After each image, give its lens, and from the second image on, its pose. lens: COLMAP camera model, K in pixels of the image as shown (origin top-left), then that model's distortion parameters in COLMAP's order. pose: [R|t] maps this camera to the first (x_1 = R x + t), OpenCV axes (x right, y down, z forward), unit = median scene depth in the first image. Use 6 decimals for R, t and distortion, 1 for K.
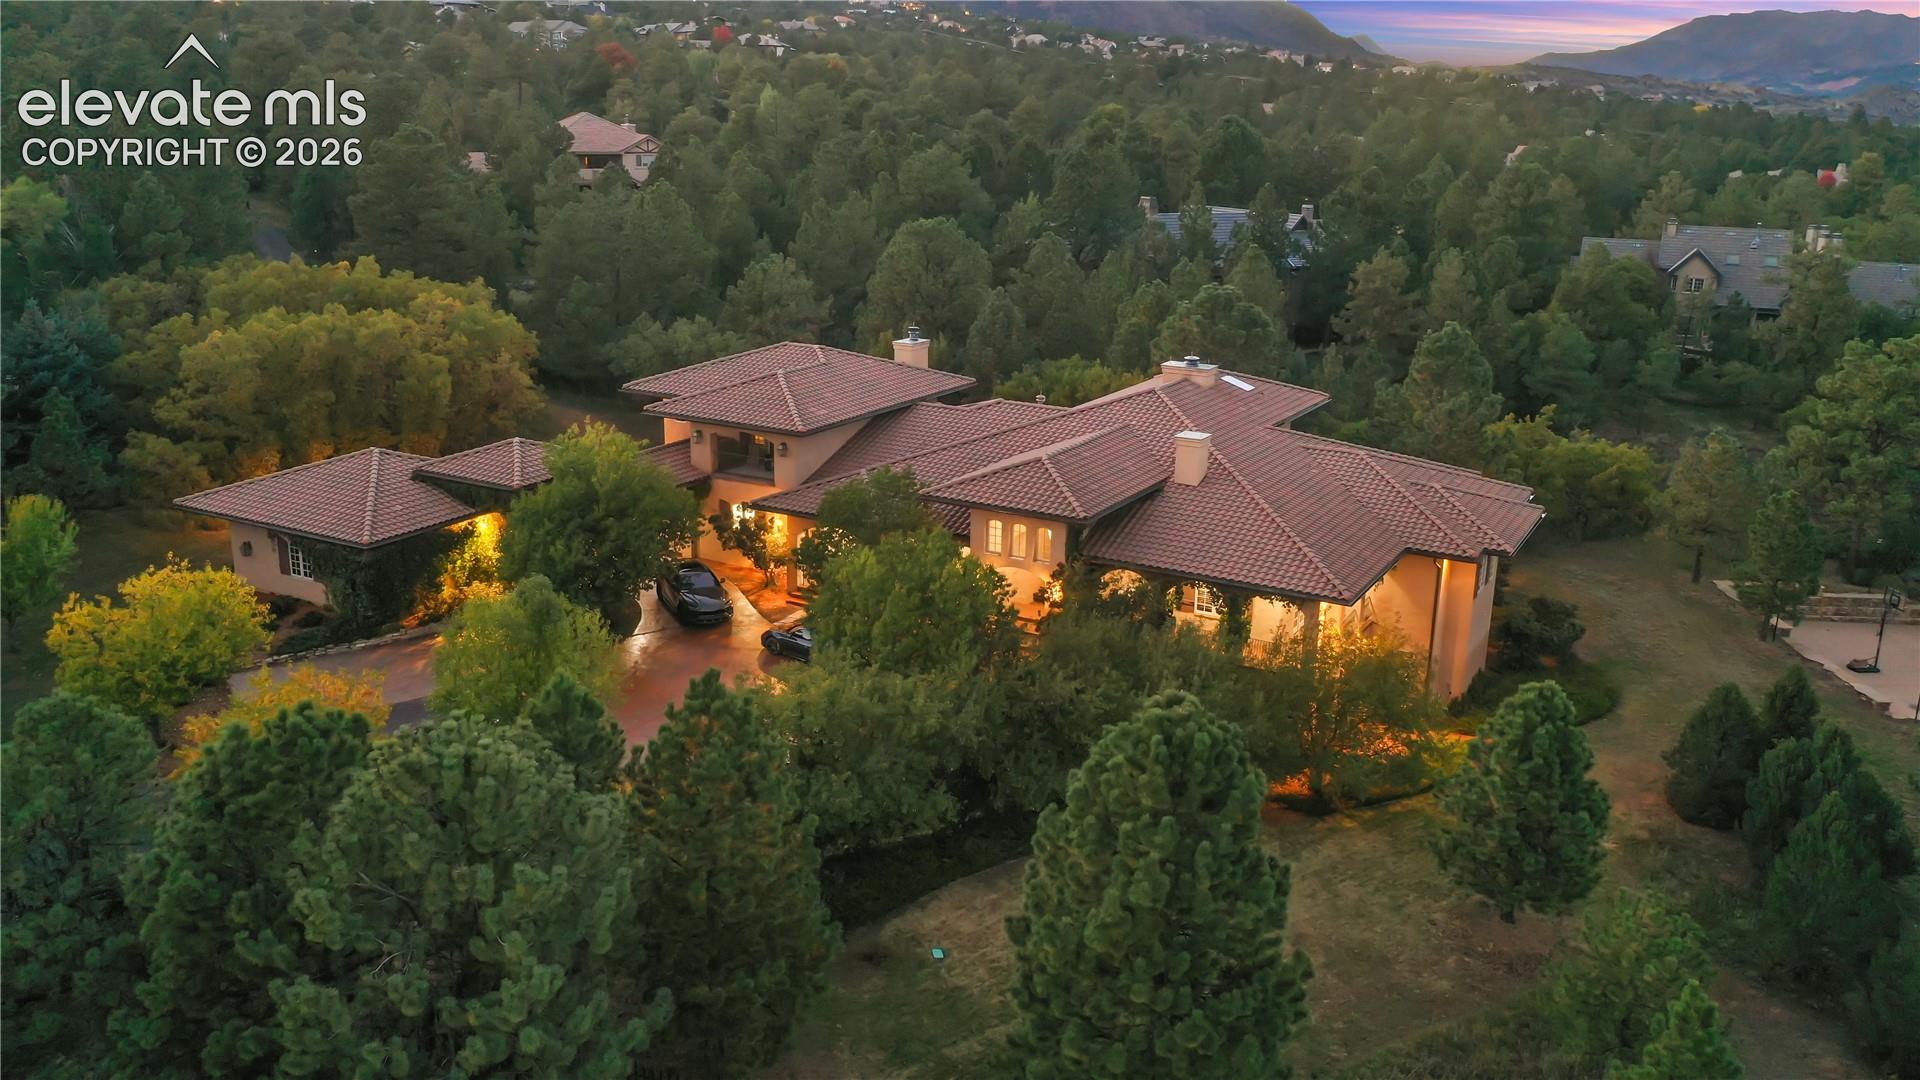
lens RADIAL K [[1518.0, 0, 955.3], [0, 1518.0, 540.7], [0, 0, 1]] dist [-0.011568, -0.005793]
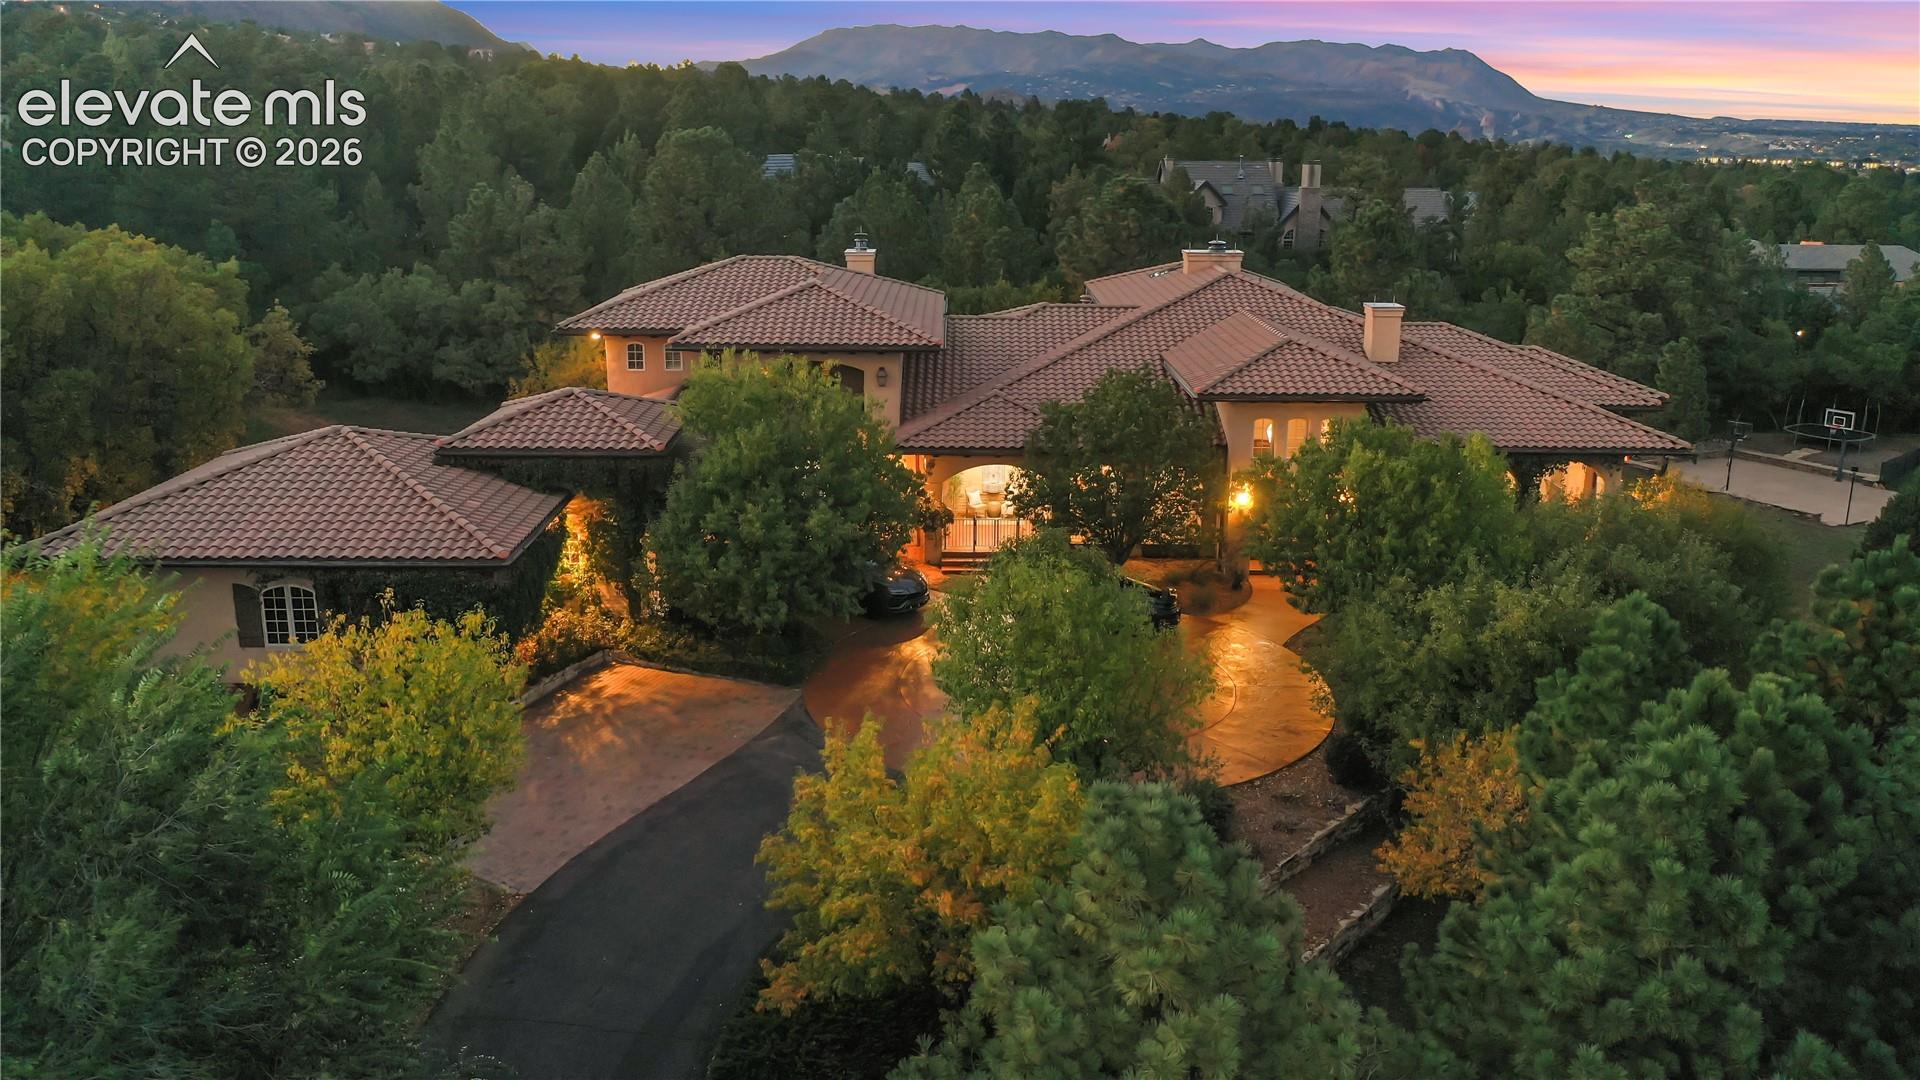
lens RADIAL K [[1518.0, 0, 955.3], [0, 1518.0, 540.7], [0, 0, 1]] dist [-0.011568, -0.005793]
pose [[0.868254, -0.141465, 0.475523, -0.454782], [0.144321, 0.989054, 0.030723, 0.002505], [-0.474664, 0.041952, 0.879167, 0.327772]]
